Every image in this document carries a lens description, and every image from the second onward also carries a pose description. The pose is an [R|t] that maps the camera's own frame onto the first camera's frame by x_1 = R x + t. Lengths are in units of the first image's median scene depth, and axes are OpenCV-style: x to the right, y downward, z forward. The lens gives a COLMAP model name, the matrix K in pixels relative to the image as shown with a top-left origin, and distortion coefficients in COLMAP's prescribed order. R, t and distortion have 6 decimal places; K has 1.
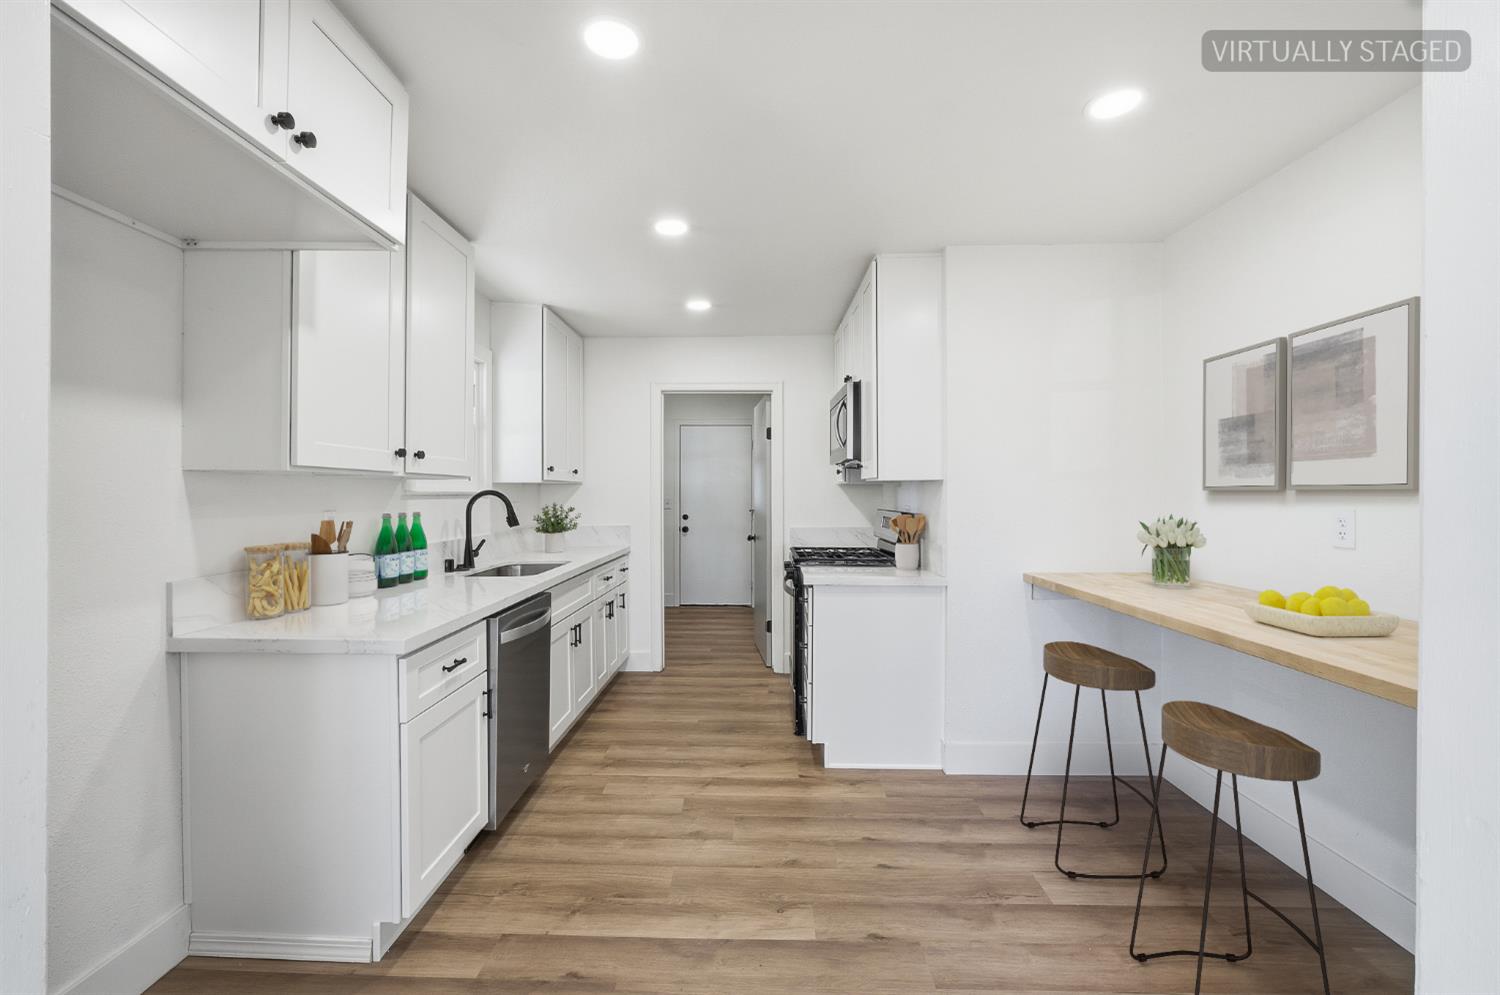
lens RADIAL K [[652.3, 0, 749.2], [0, 652.3, 496.7], [0, 0, 1]] dist [0.000670, -0.000116]
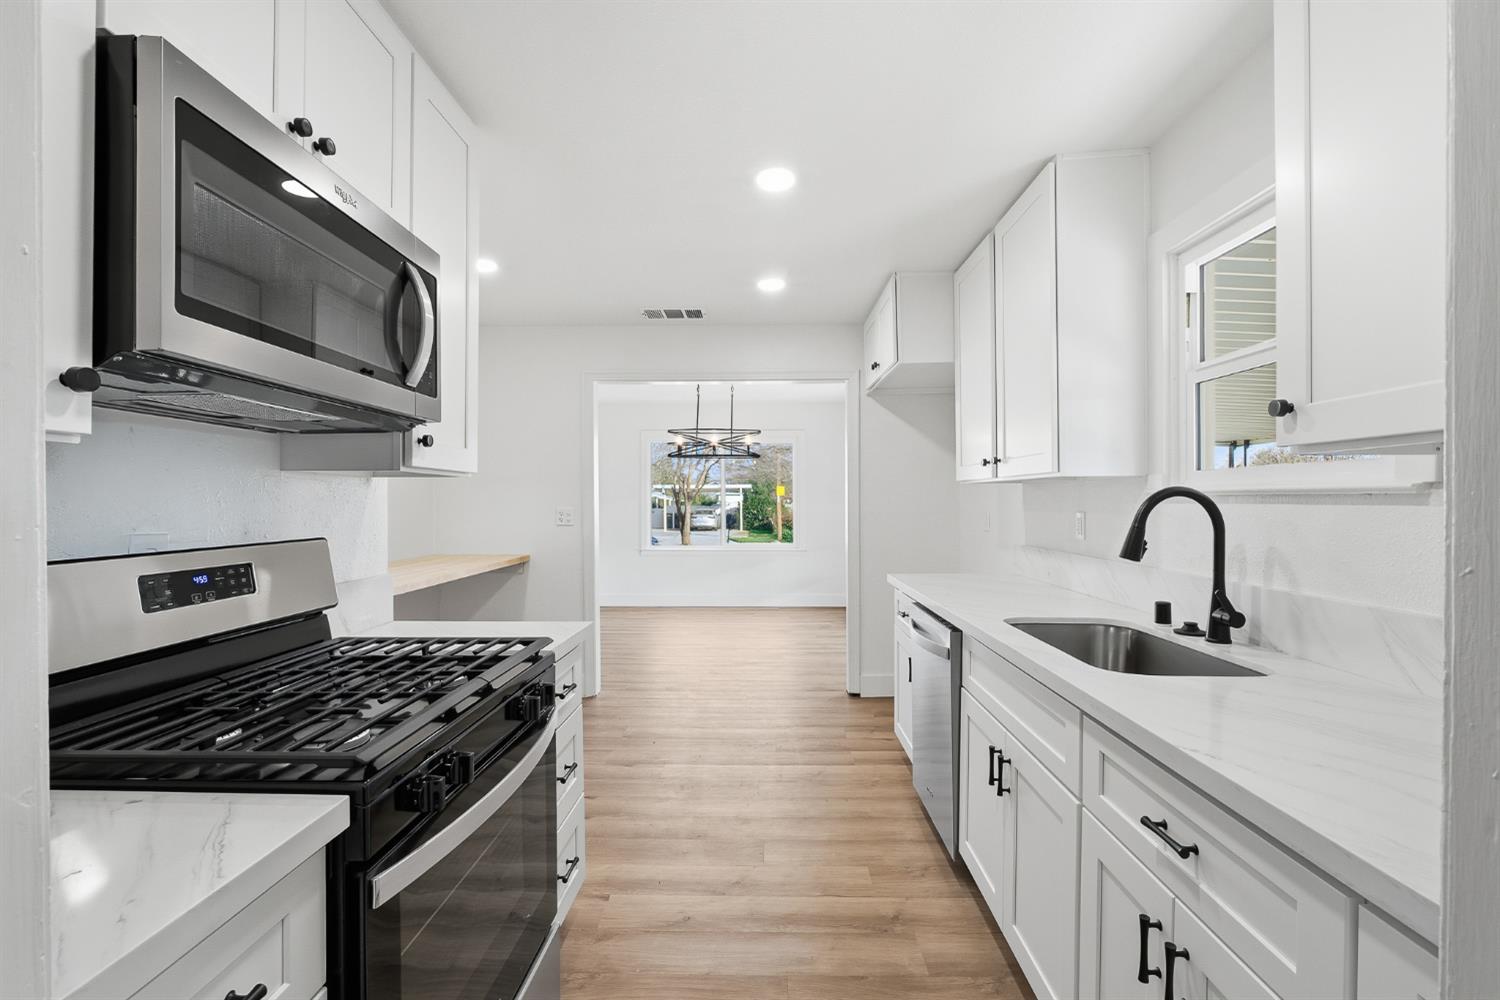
lens RADIAL K [[652.3, 0, 750.9], [0, 652.3, 501.9], [0, 0, 1]] dist [0.000670, -0.000116]
pose [[-0.999925, 0.006488, 0.010375, -0.085610], [0.006496, 0.999979, 0.000704, -0.000880], [-0.010370, 0.000771, -0.999946, 1.672854]]
